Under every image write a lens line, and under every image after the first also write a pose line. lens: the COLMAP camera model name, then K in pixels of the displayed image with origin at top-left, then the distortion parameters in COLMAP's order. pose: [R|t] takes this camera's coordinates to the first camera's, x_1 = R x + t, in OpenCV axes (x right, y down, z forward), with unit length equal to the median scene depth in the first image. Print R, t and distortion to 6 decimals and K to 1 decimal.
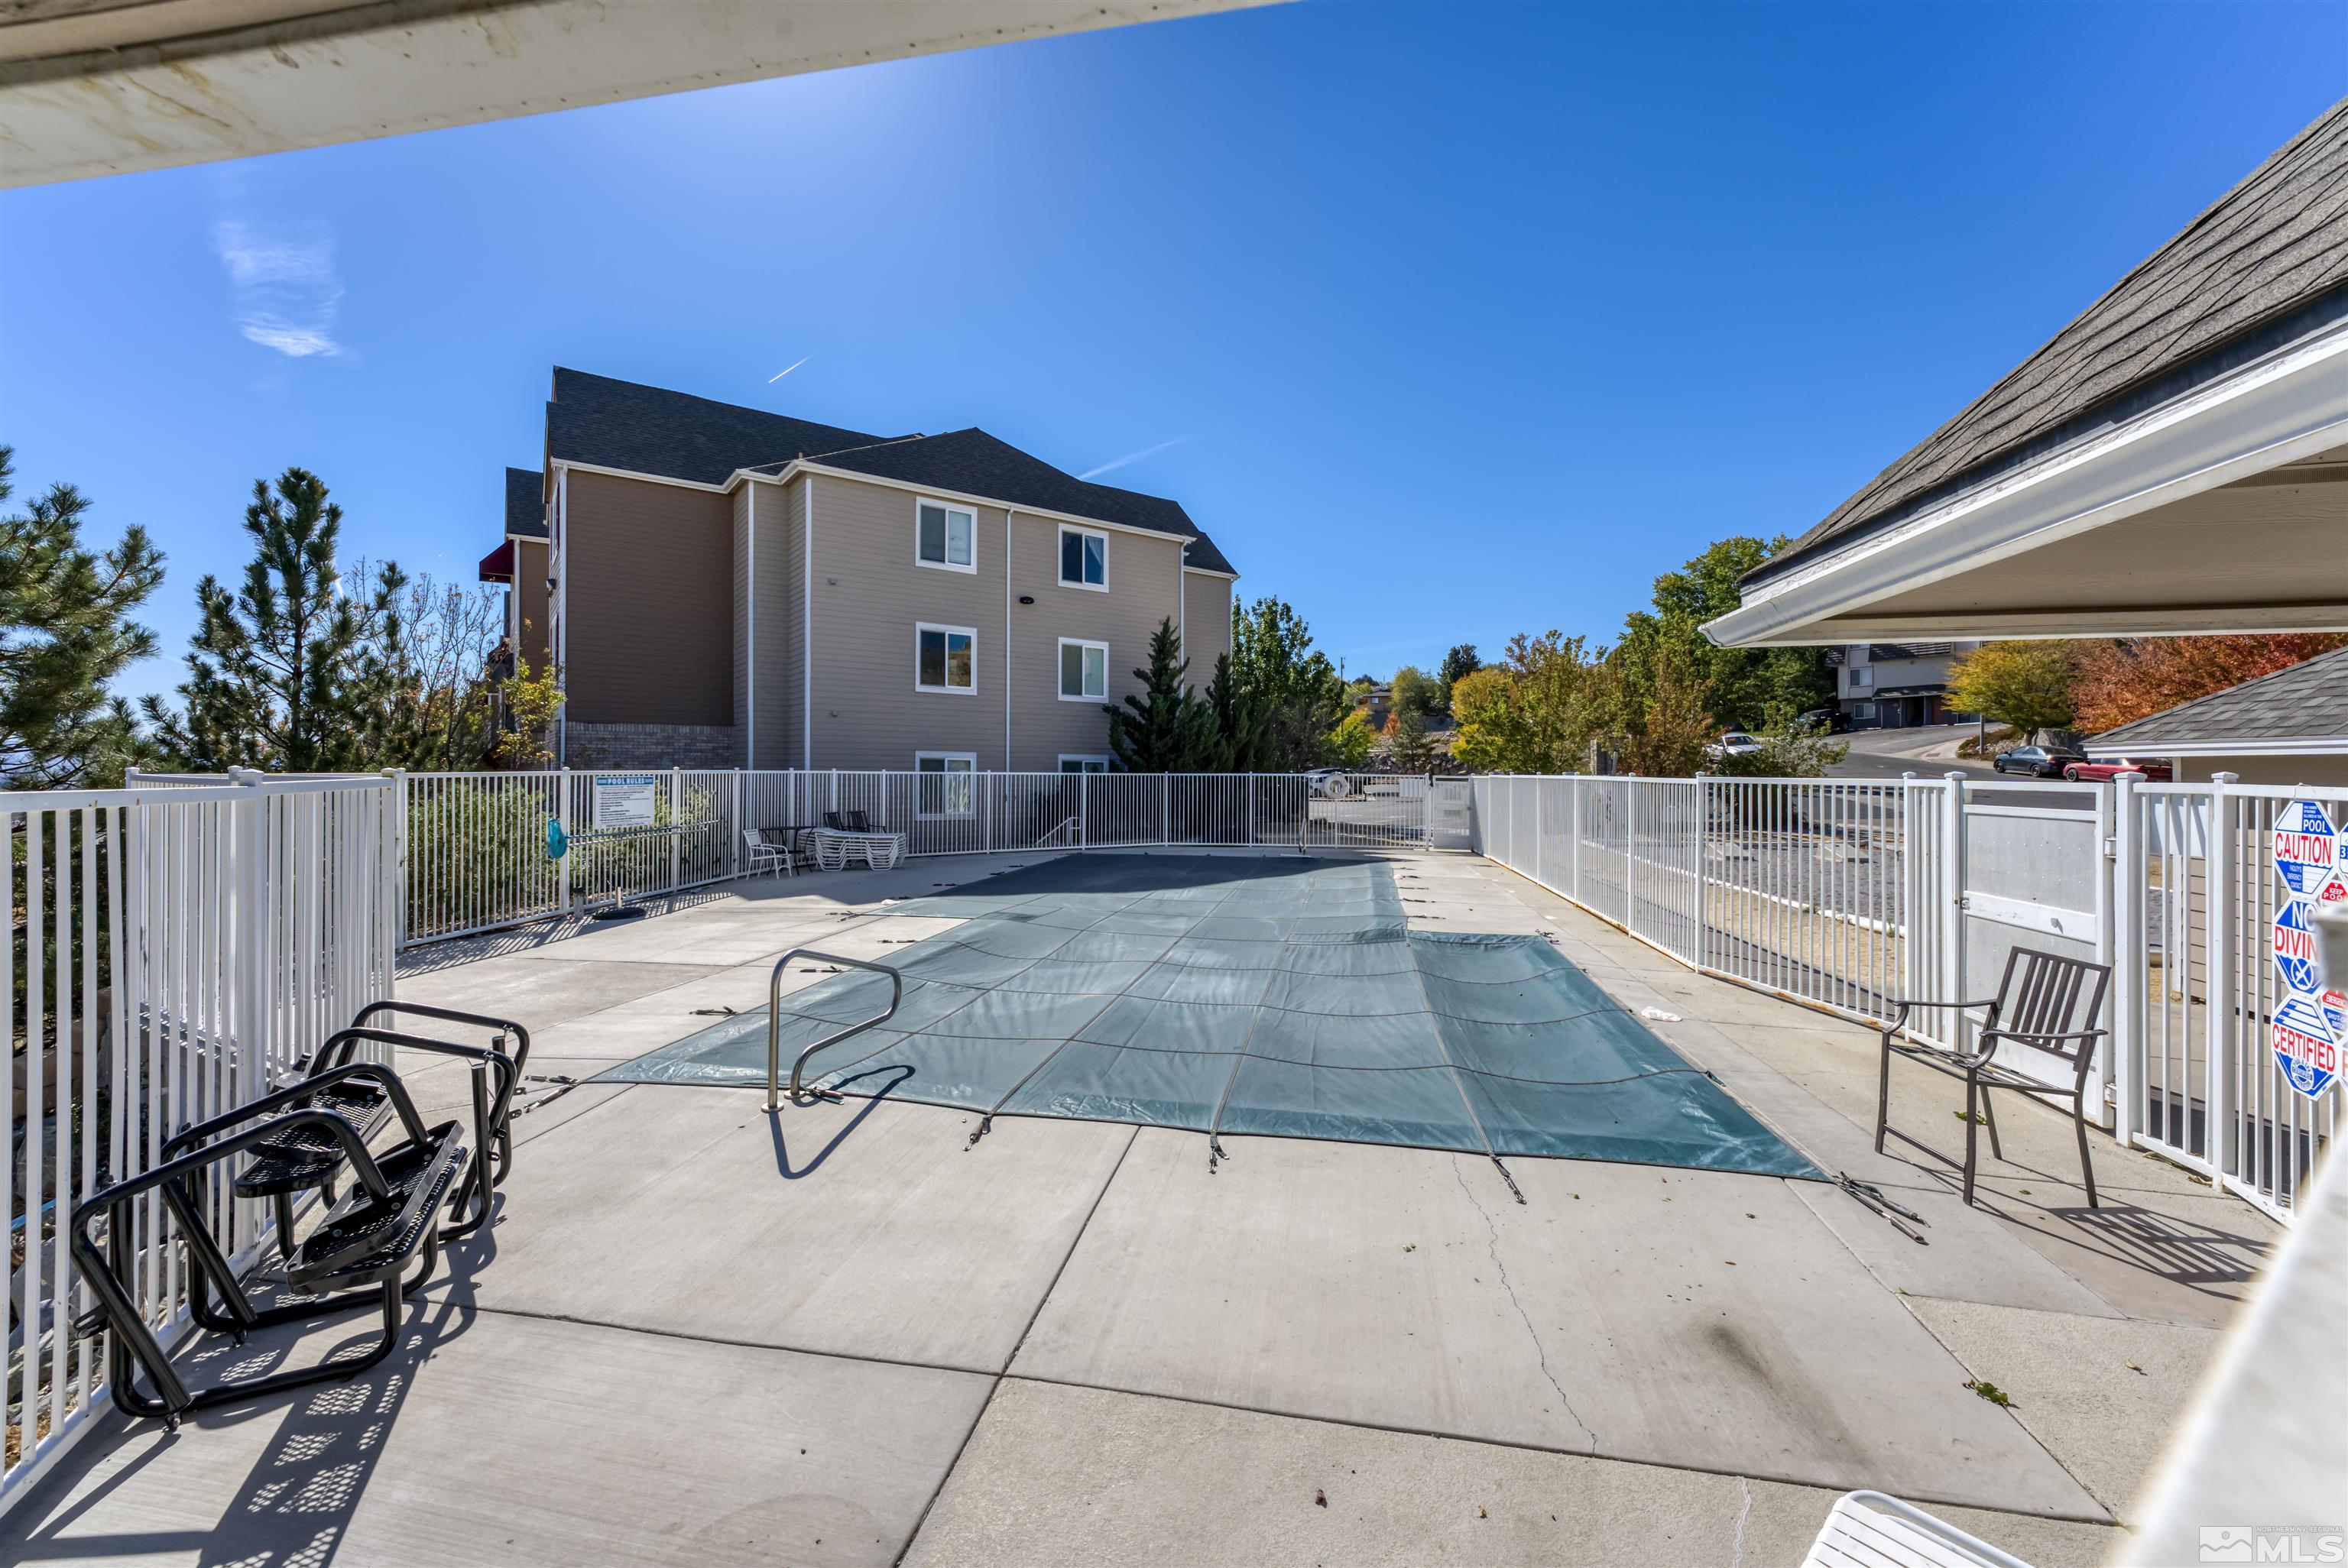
lens RADIAL K [[939.8, 0, 1171.4], [0, 939.8, 774.3], [0, 0, 1]] dist [-0.000160, 0.000096]
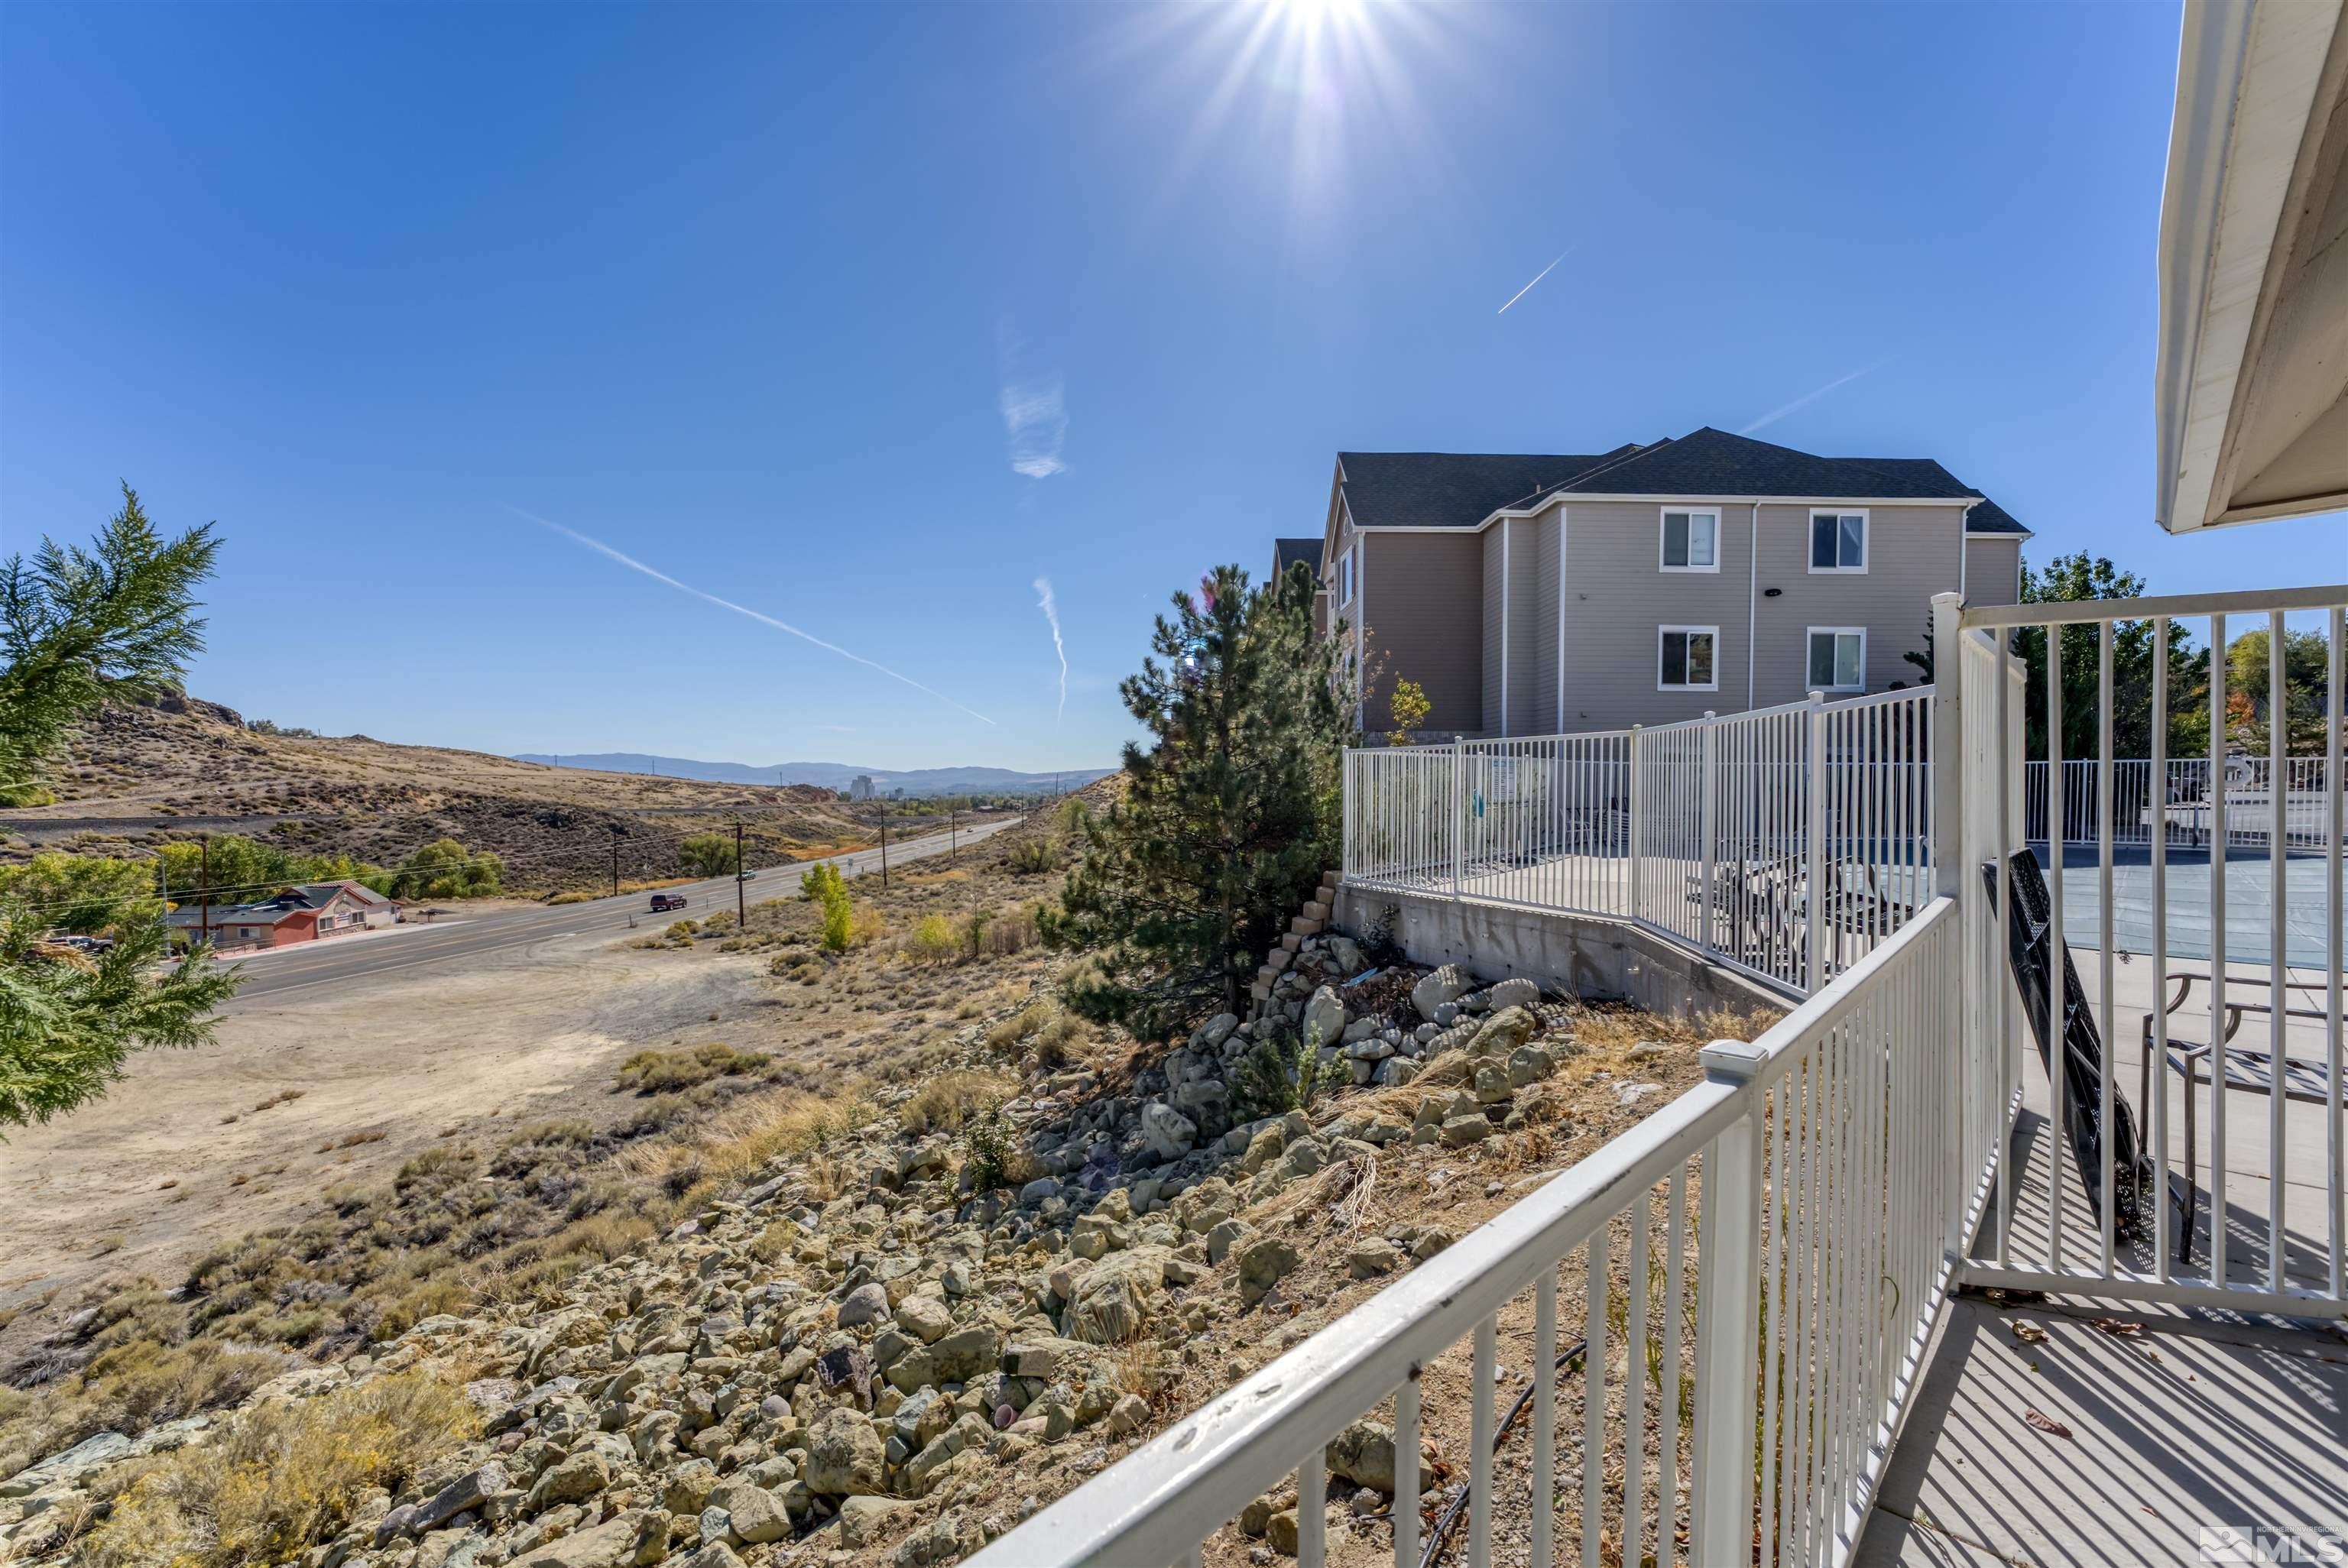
lens RADIAL K [[946.8, 0, 1175.8], [0, 946.8, 815.9], [0, 0, 1]] dist [0.001795, 0.000118]
pose [[0.830292, 0.010225, -0.557235, -0.115837], [0.004978, 0.999656, 0.025759, 0.021473], [0.557307, -0.024161, 0.829955, -0.185067]]
